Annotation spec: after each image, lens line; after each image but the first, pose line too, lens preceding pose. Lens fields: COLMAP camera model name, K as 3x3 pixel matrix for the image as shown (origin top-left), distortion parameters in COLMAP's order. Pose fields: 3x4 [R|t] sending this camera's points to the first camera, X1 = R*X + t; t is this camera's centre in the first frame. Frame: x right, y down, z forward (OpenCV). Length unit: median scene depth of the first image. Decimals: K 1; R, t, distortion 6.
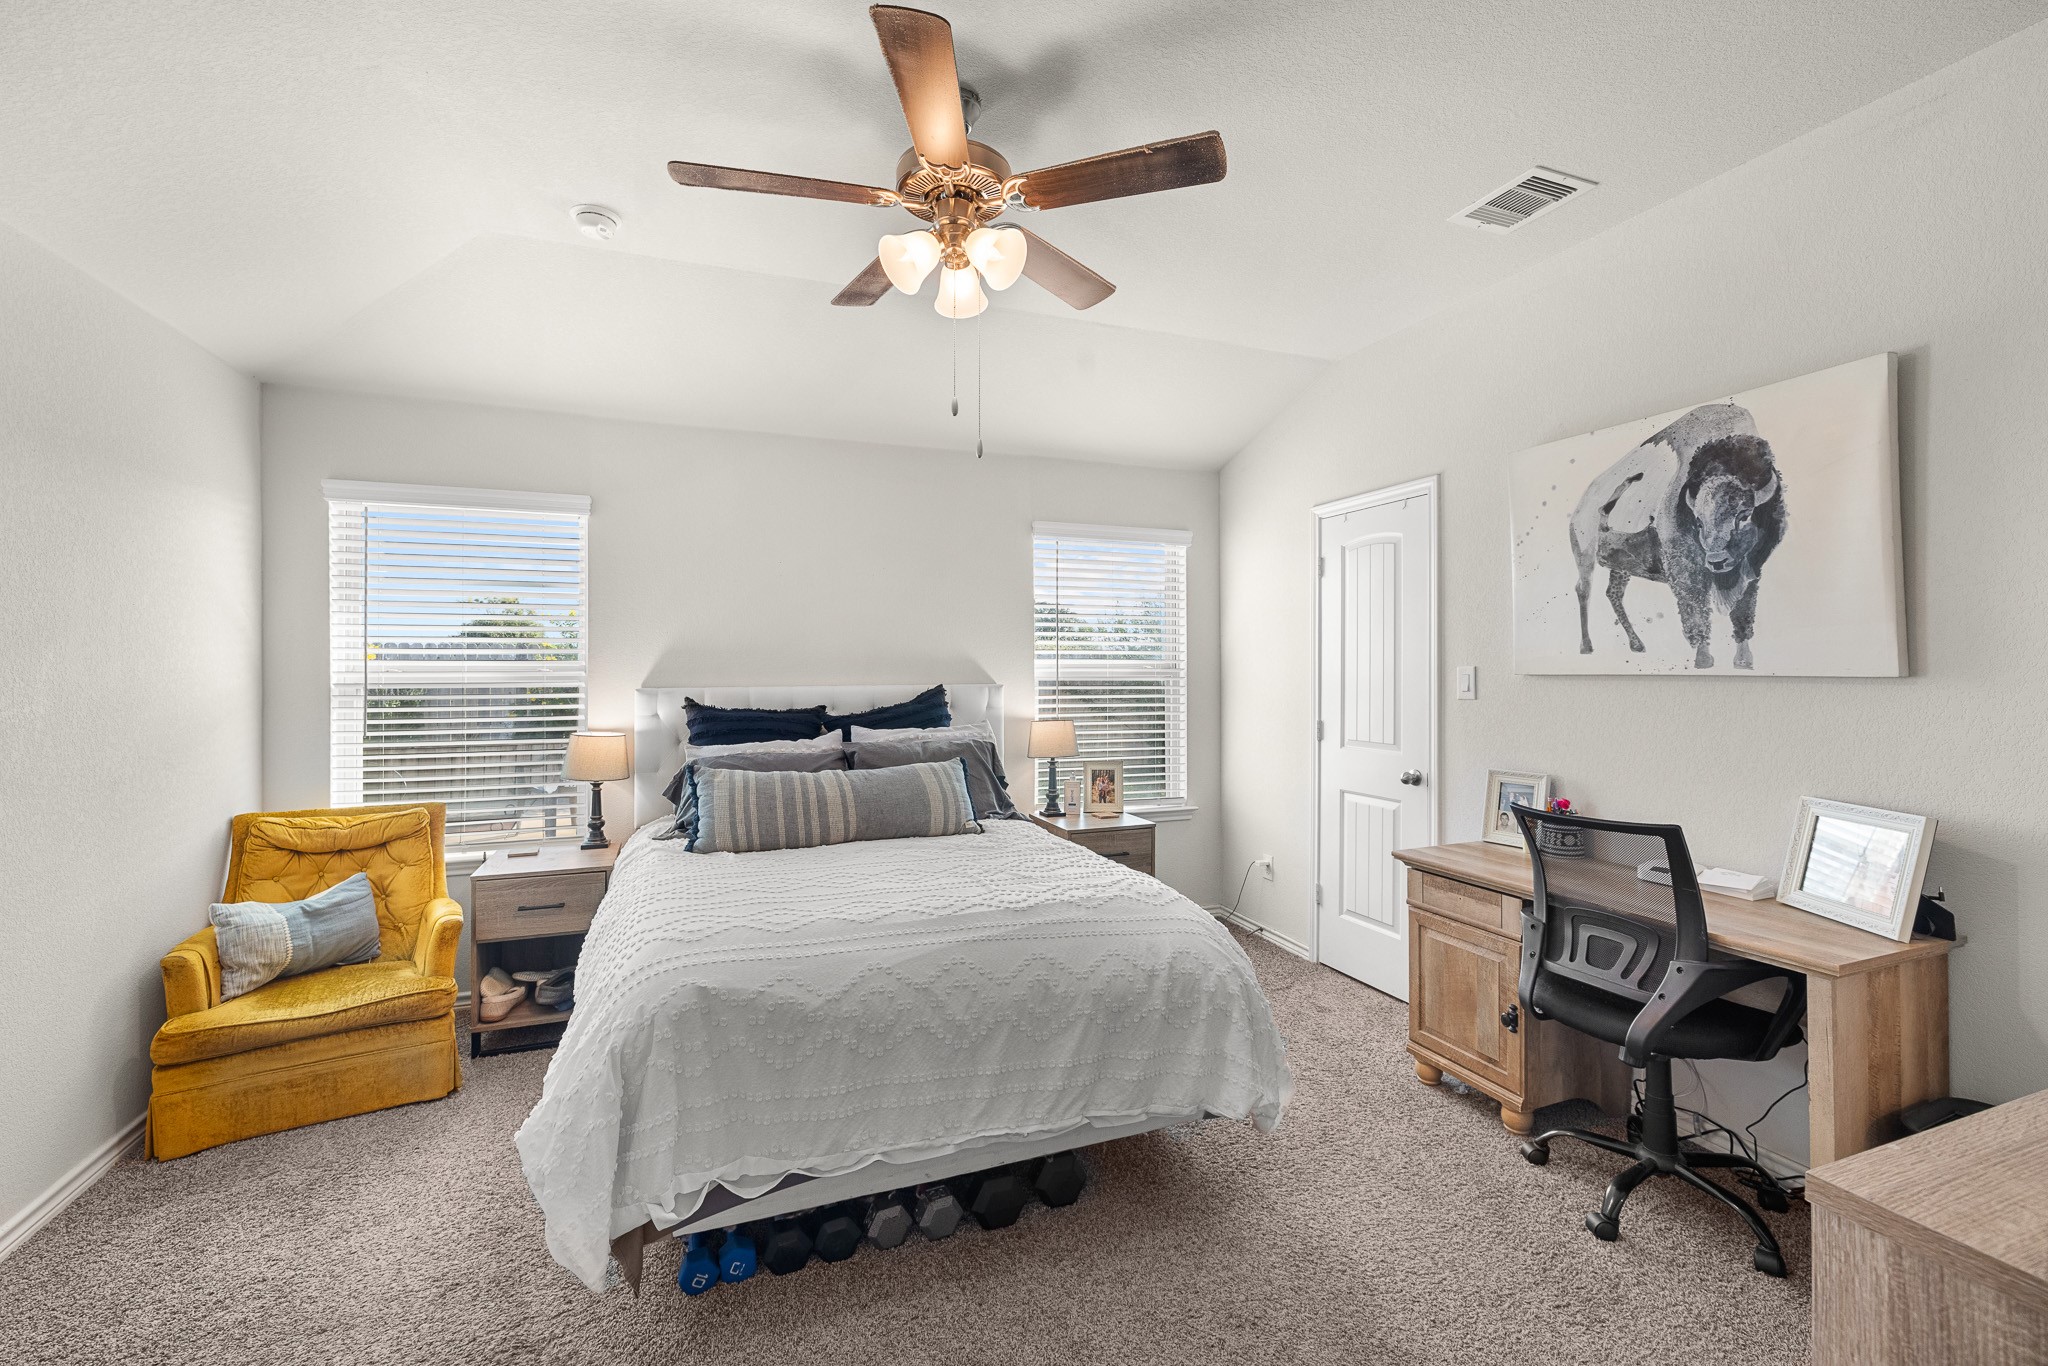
lens RADIAL K [[858.6, 0, 991.4], [0, 858.6, 662.4], [0, 0, 1]] dist [-0.000846, -0.000388]
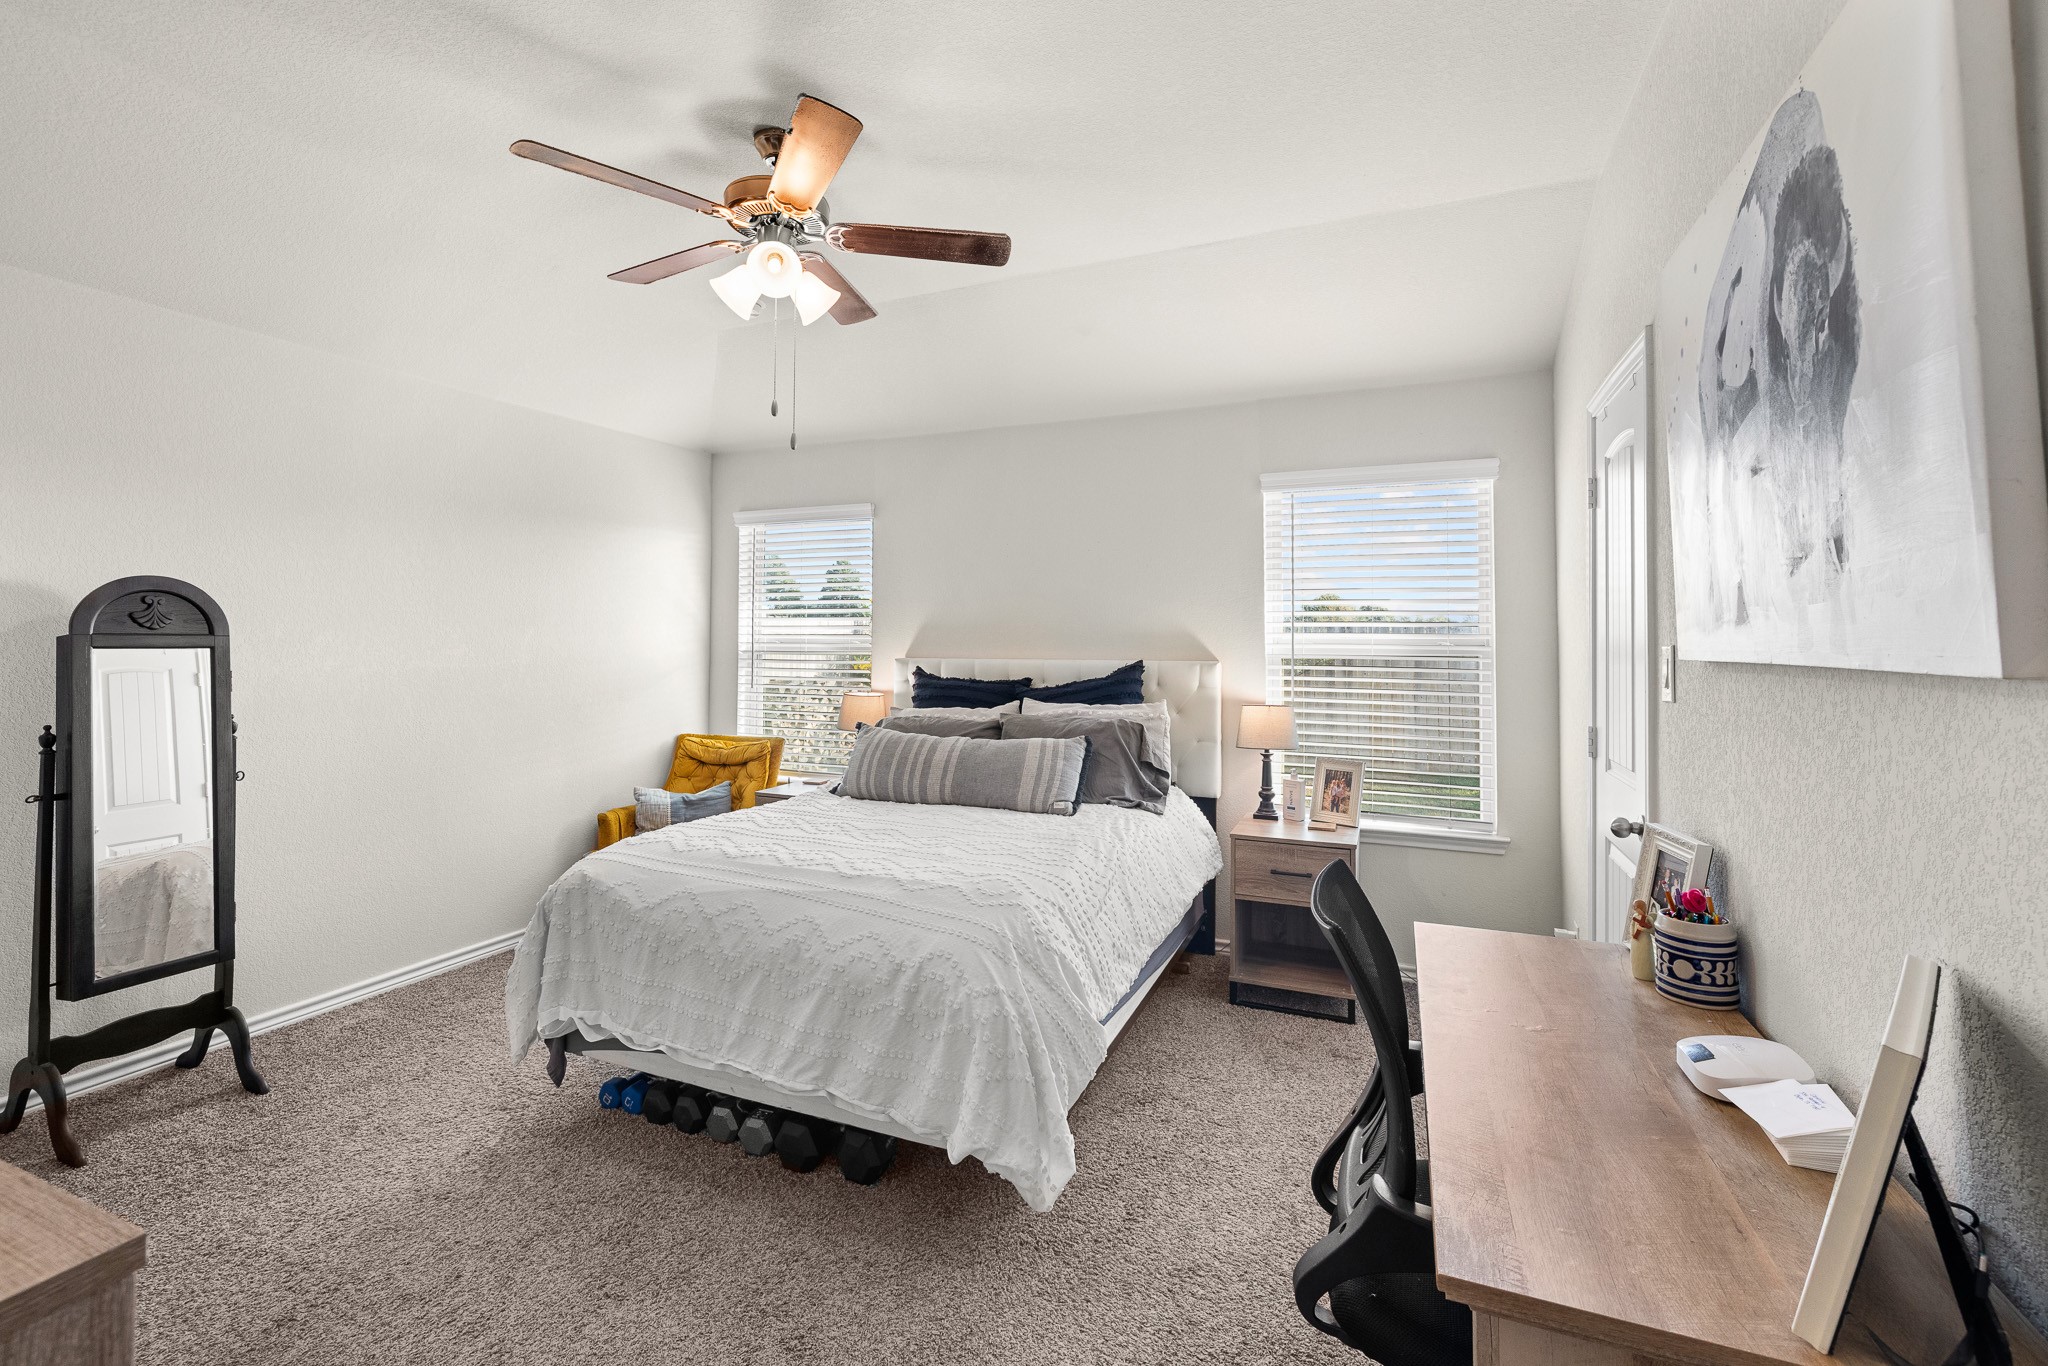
lens RADIAL K [[871.8, 0, 1024.6], [0, 871.8, 614.1], [0, 0, 1]] dist [-0.000552, 0.000062]
pose [[0.725607, -0.016209, -0.687918, 0.634862], [-0.002171, 0.999664, -0.025844, -0.000096], [0.688106, 0.020246, 0.725328, 0.264032]]
